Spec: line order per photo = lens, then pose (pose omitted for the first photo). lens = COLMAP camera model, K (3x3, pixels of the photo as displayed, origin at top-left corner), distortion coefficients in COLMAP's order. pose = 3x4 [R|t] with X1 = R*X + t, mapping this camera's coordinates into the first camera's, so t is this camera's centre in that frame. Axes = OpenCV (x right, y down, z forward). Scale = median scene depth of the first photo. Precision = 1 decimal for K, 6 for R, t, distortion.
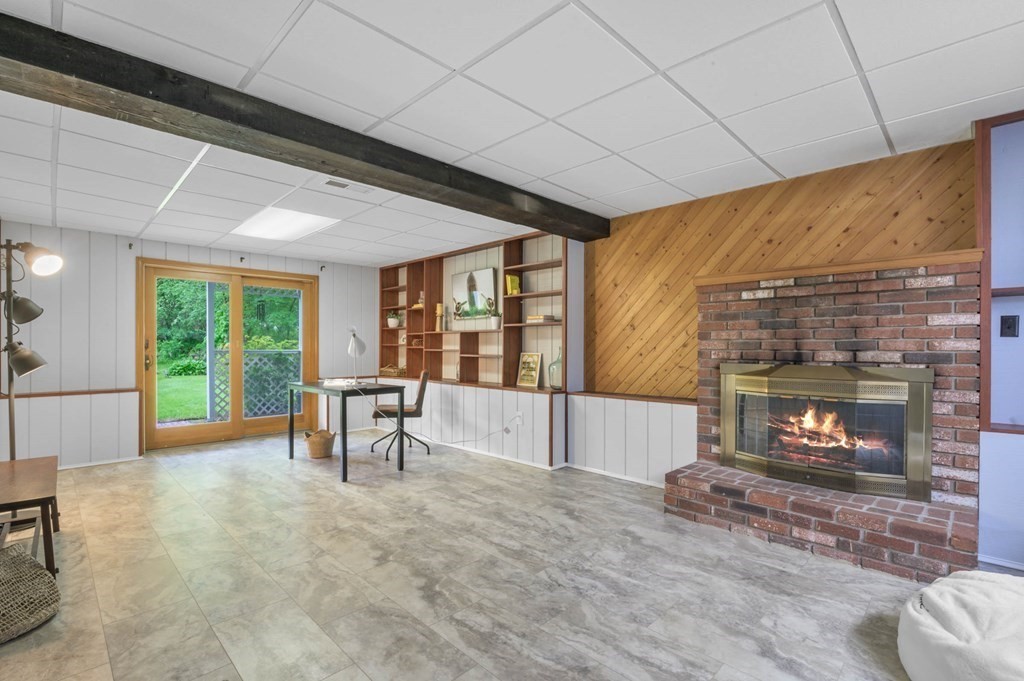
lens RADIAL K [[469.3, 0, 512.4], [0, 469.3, 347.9], [0, 0, 1]] dist [-0.003725, -0.000642]
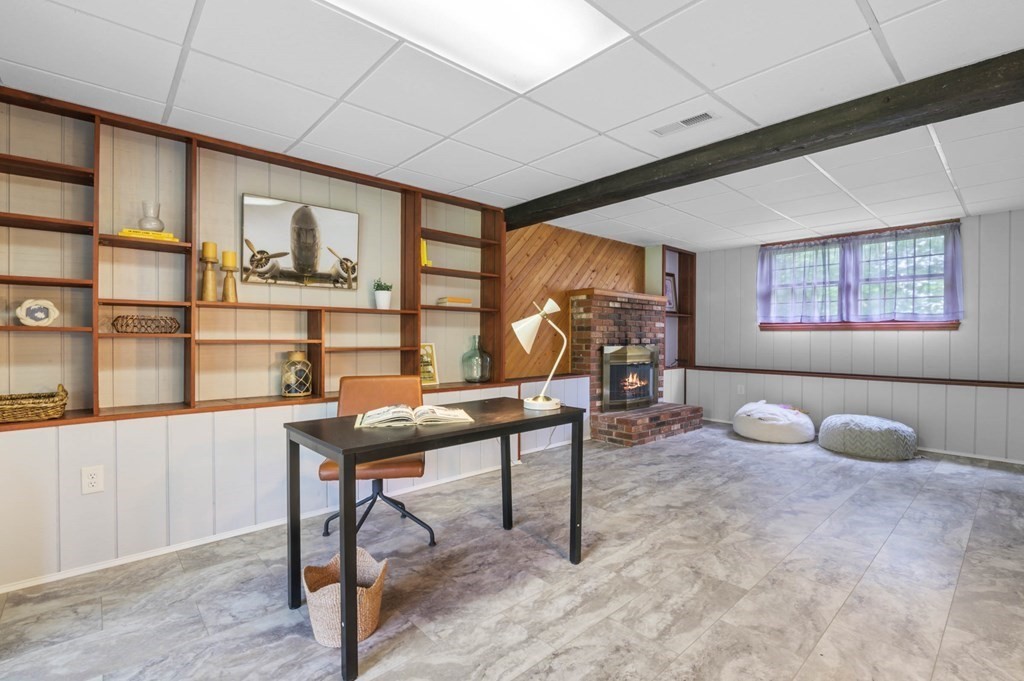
lens RADIAL K [[469.3, 0, 512.7], [0, 469.3, 339.3], [0, 0, 1]] dist [-0.003725, -0.000642]
pose [[0.042639, -0.008034, 0.999058, -1.141226], [-0.002004, 0.999965, 0.008127, -0.003739], [-0.999089, -0.002349, 0.042622, 1.262470]]
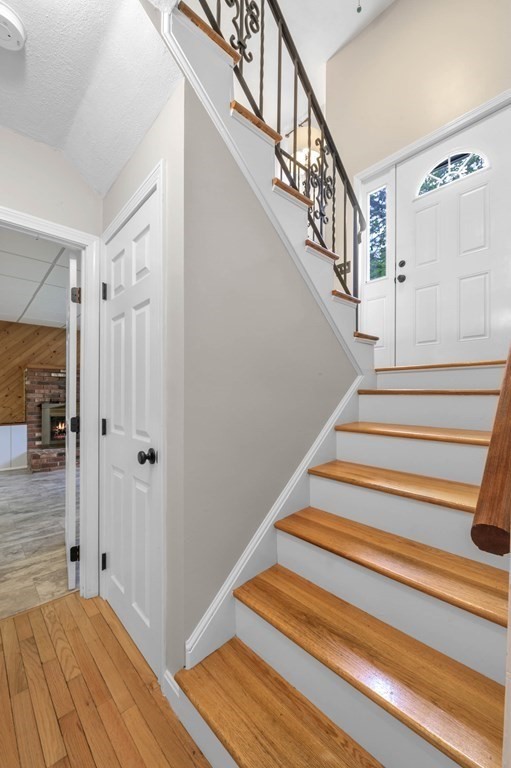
lens RADIAL K [[309.0, 0, 251.7], [0, 309.0, 398.7], [0, 0, 1]] dist [-0.000529, 0.000003]
pose [[0.052089, -0.012744, 0.998561, -0.998155], [-0.001206, 0.999917, 0.012825, -0.012166], [-0.998642, -0.001873, 0.052070, -0.079279]]
